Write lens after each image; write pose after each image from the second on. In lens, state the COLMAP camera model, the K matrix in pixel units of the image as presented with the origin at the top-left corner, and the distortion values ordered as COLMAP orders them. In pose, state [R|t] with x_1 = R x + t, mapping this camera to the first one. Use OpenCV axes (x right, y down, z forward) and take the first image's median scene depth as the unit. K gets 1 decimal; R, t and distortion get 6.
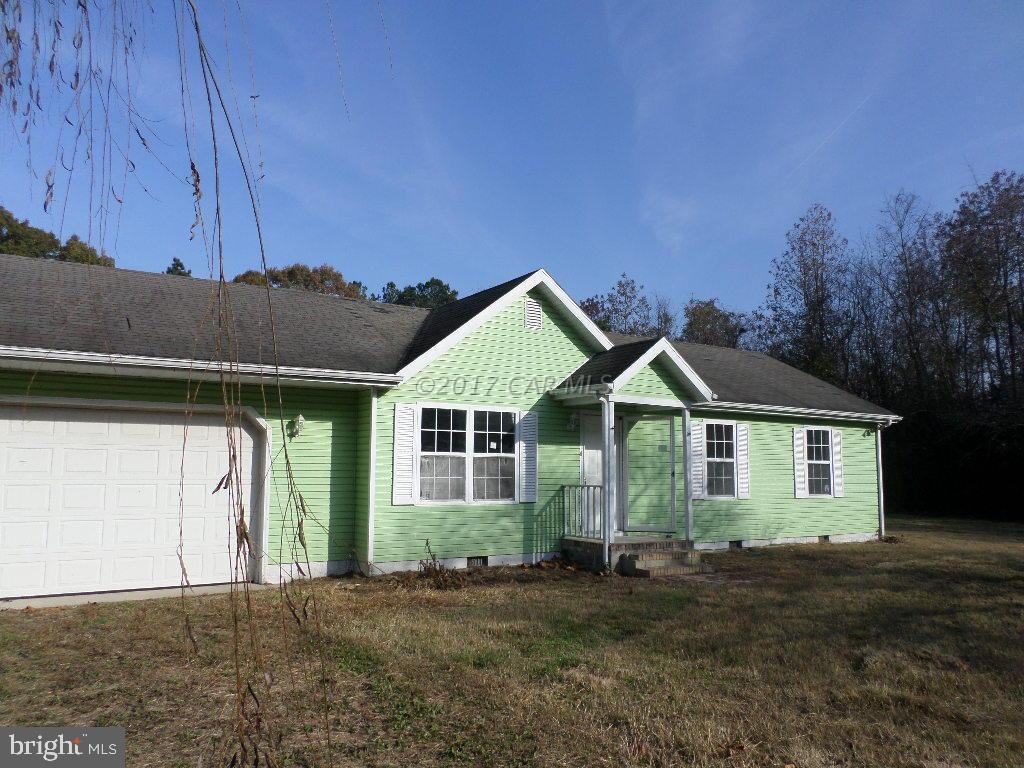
lens RADIAL K [[775.2, 0, 509.7], [0, 775.2, 385.6], [0, 0, 1]] dist [-0.007325, -0.004181]
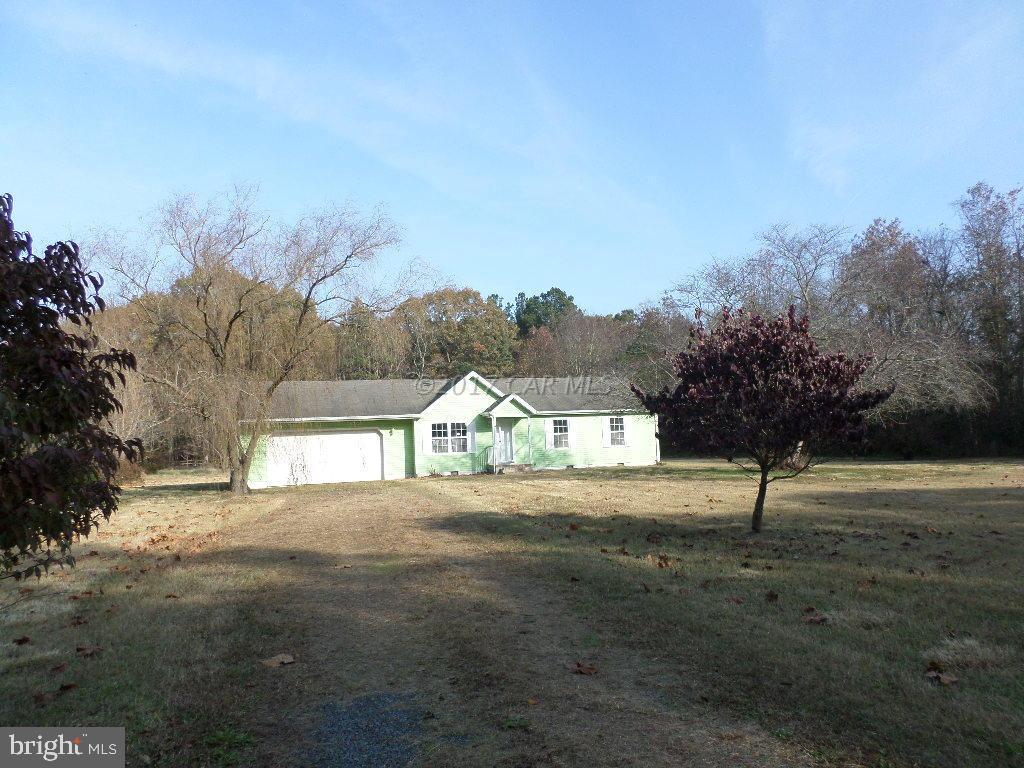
lens RADIAL K [[775.2, 0, 513.4], [0, 775.2, 383.6], [0, 0, 1]] dist [-0.007325, -0.004181]
pose [[0.973012, -0.065680, -0.221208, 0.834017], [0.072769, 0.997059, 0.024045, -0.167226], [0.218978, -0.039493, 0.974930, -1.792858]]
